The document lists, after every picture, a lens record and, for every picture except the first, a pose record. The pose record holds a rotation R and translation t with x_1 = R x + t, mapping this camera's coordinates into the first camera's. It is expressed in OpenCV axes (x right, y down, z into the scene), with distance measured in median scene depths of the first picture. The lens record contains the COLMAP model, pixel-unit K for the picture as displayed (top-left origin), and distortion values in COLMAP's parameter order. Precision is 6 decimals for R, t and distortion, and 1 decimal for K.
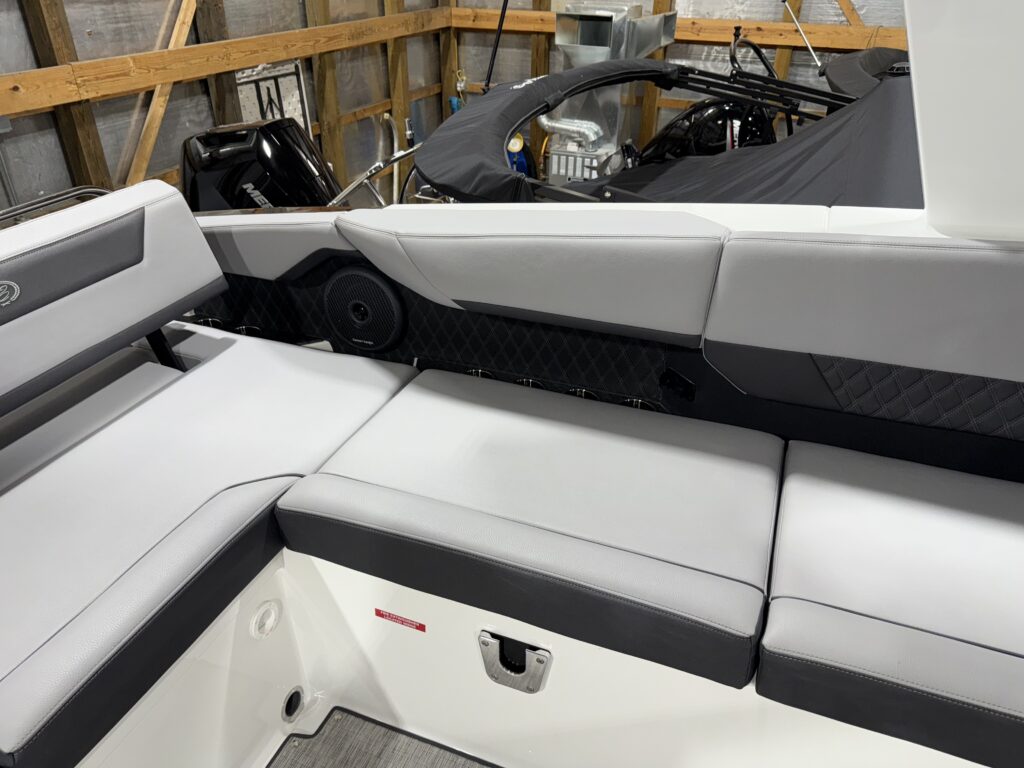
lens RADIAL K [[718.3, 0, 513.5], [0, 718.3, 374.9], [0, 0, 1]] dist [0.032089, -0.051674]
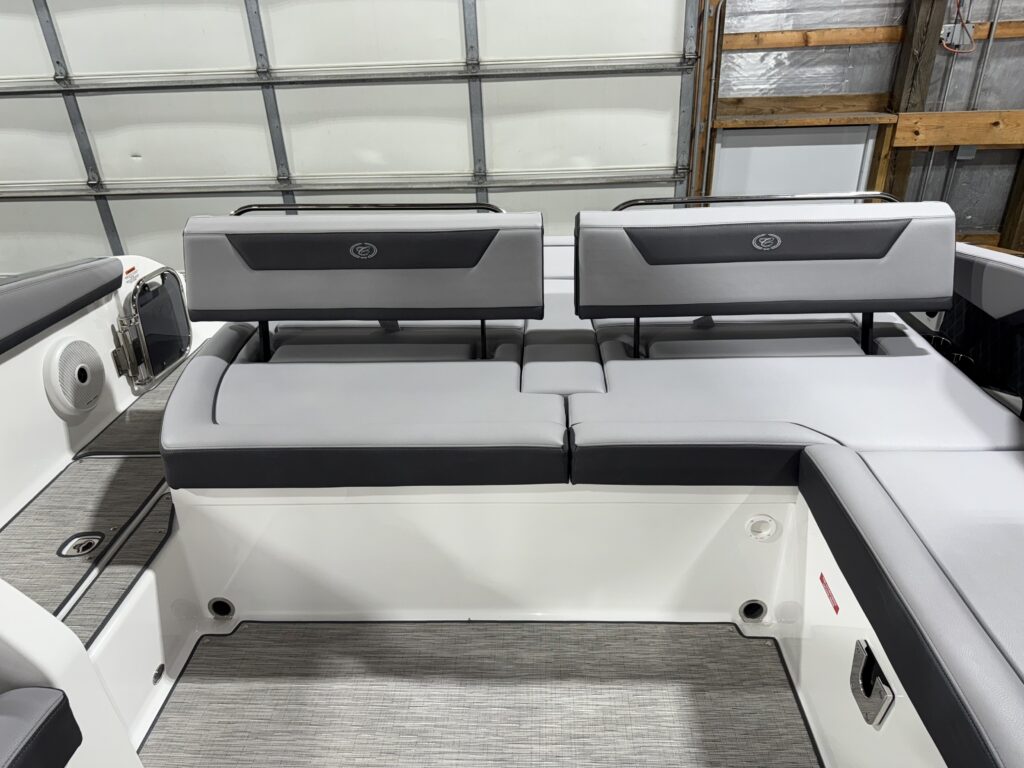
lens RADIAL K [[729.8, 0, 511.1], [0, 729.8, 386.5], [0, 0, 1]] dist [-0.006266, -0.002856]
pose [[0.317391, 0.417243, -0.851570, 0.381401], [-0.449625, 0.856858, 0.252253, 0.000603], [0.834926, 0.302824, 0.459562, -0.025082]]
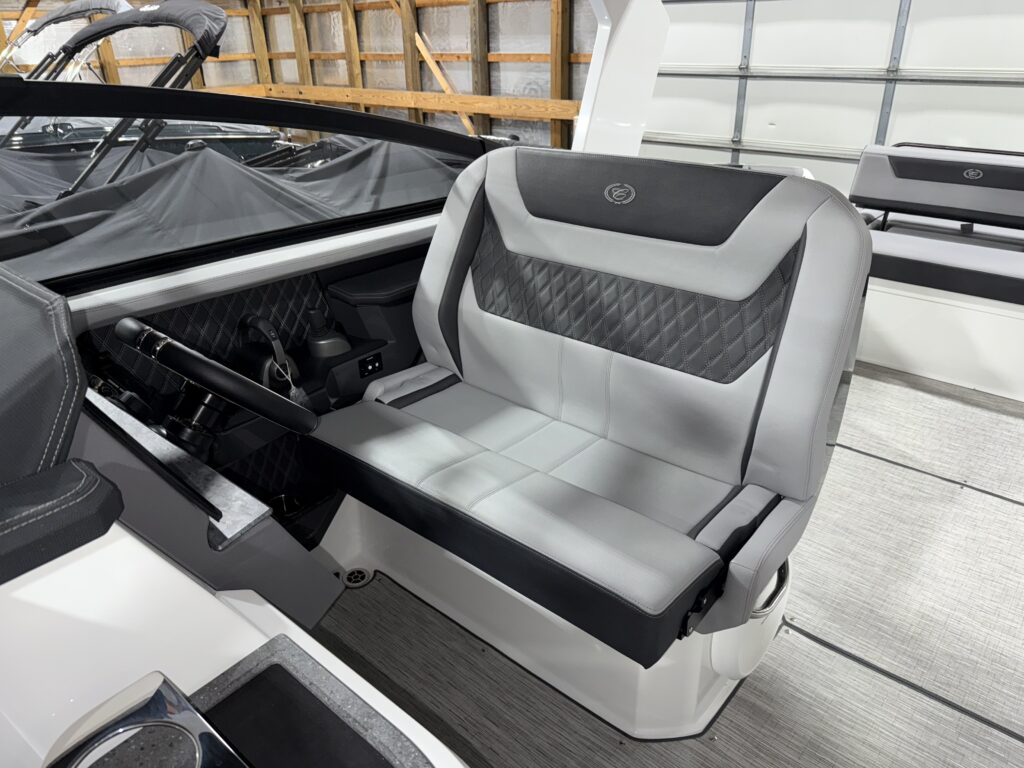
lens RADIAL K [[729.8, 0, 511.1], [0, 729.8, 386.5], [0, 0, 1]] dist [-0.006266, -0.002856]
pose [[-0.342203, 0.404807, -0.847955, 1.484269], [-0.468908, 0.708465, 0.527449, 0.171244], [0.814262, 0.578108, -0.052622, -0.317125]]
